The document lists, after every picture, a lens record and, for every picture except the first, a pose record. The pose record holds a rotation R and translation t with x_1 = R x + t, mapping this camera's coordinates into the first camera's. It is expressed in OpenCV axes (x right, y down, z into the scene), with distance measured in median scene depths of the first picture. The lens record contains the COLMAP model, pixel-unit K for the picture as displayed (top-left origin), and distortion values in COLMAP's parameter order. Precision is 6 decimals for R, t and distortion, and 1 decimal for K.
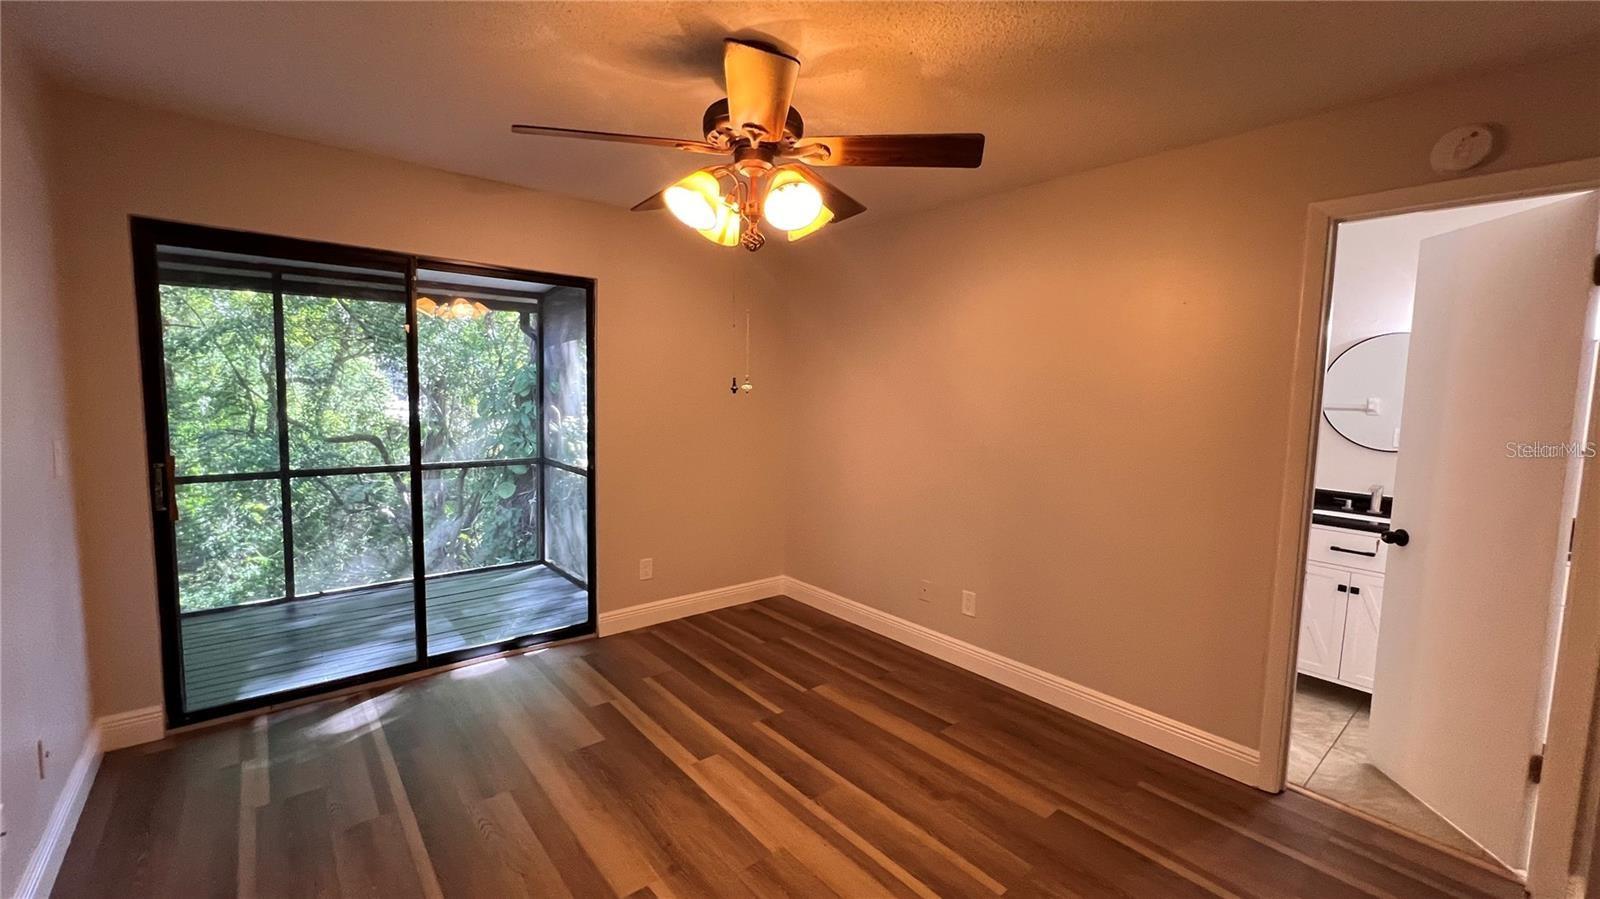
lens RADIAL K [[643.9, 0, 798.6], [0, 643.9, 442.8], [0, 0, 1]] dist [-0.002251, -0.000281]
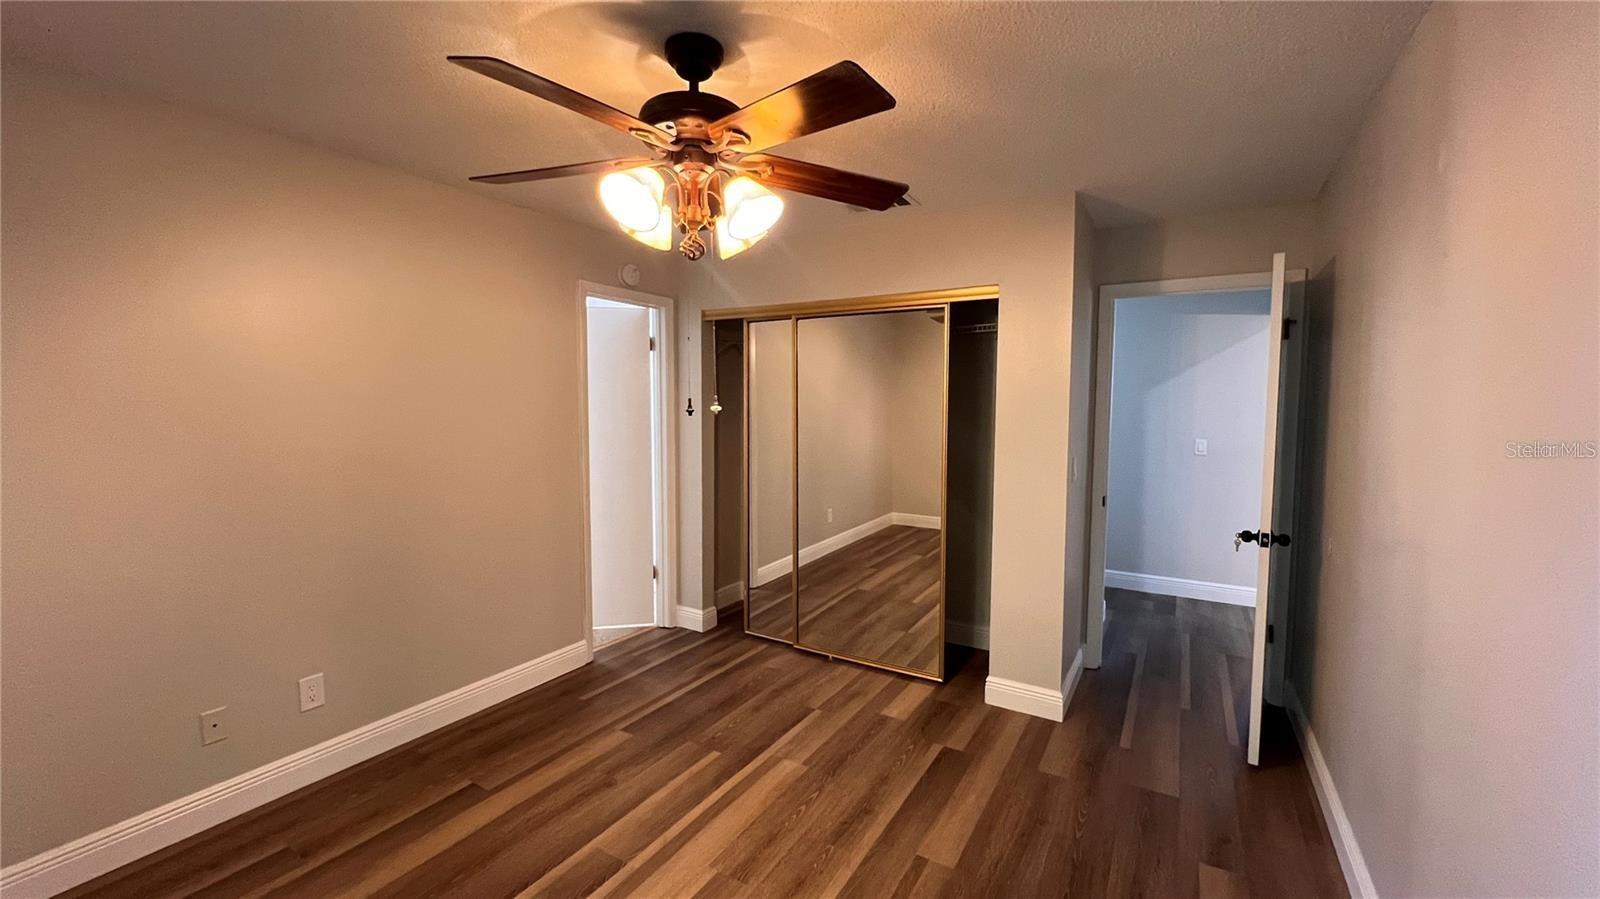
lens RADIAL K [[643.9, 0, 798.6], [0, 643.9, 442.8], [0, 0, 1]] dist [-0.002251, -0.000281]
pose [[-0.318565, -0.085580, 0.944030, -0.724329], [0.069679, 0.991107, 0.113362, -0.095828], [-0.945336, 0.101893, -0.309769, 0.840438]]
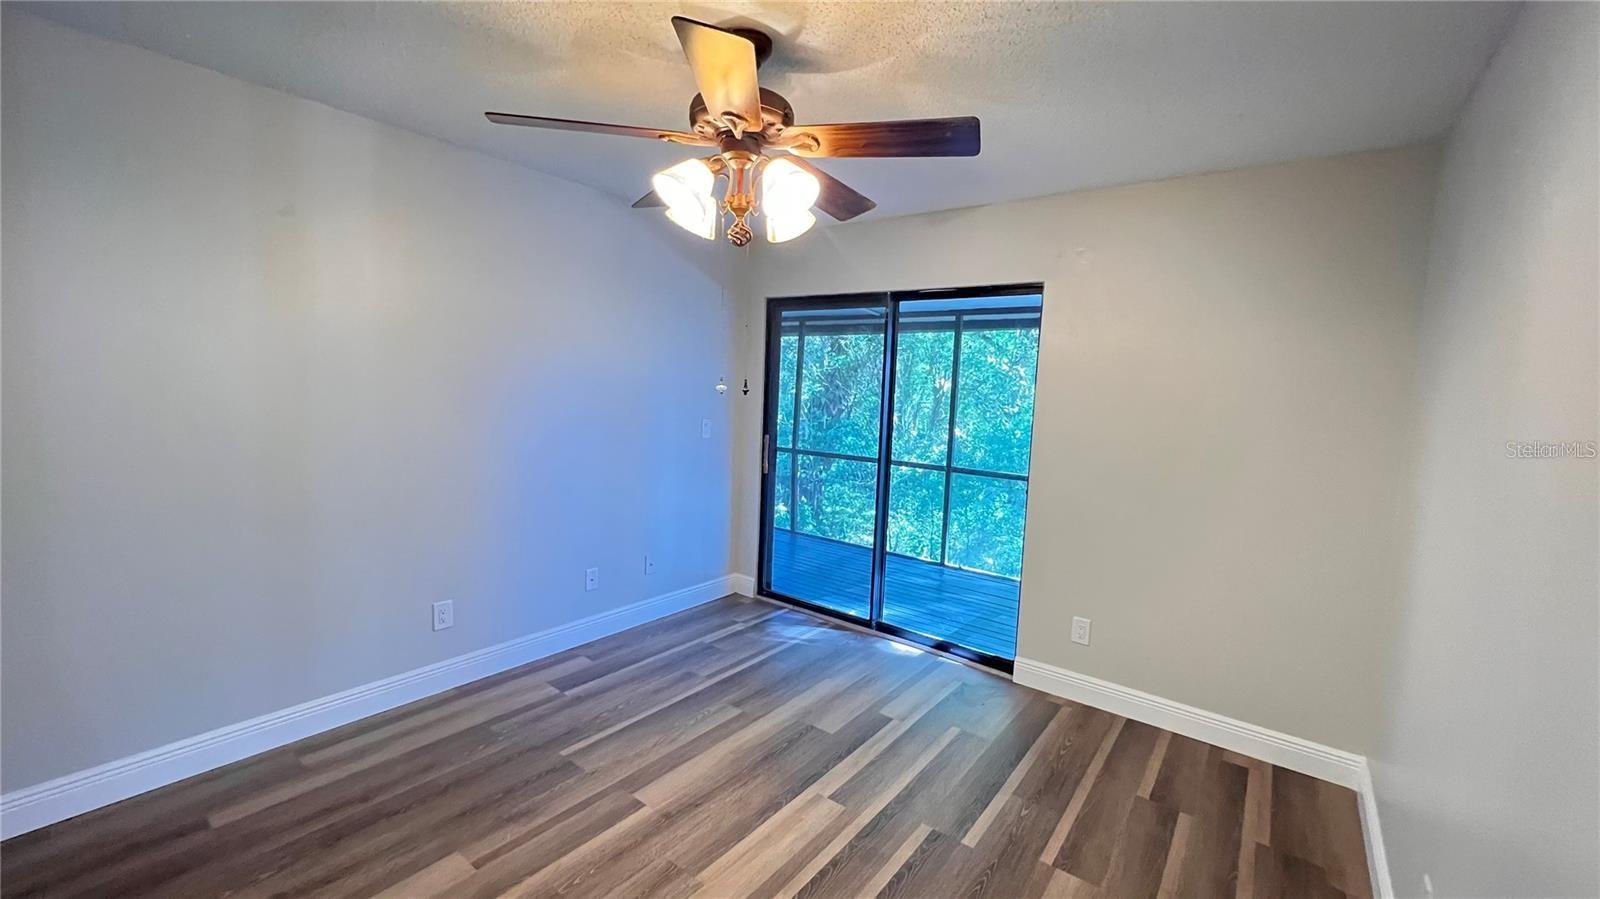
lens RADIAL K [[643.9, 0, 798.6], [0, 643.9, 442.8], [0, 0, 1]] dist [-0.002251, -0.000281]
pose [[0.217604, 0.072291, -0.973356, 0.642788], [-0.121294, 0.991526, 0.046524, -0.044762], [0.968471, 0.107938, 0.224529, 0.641815]]
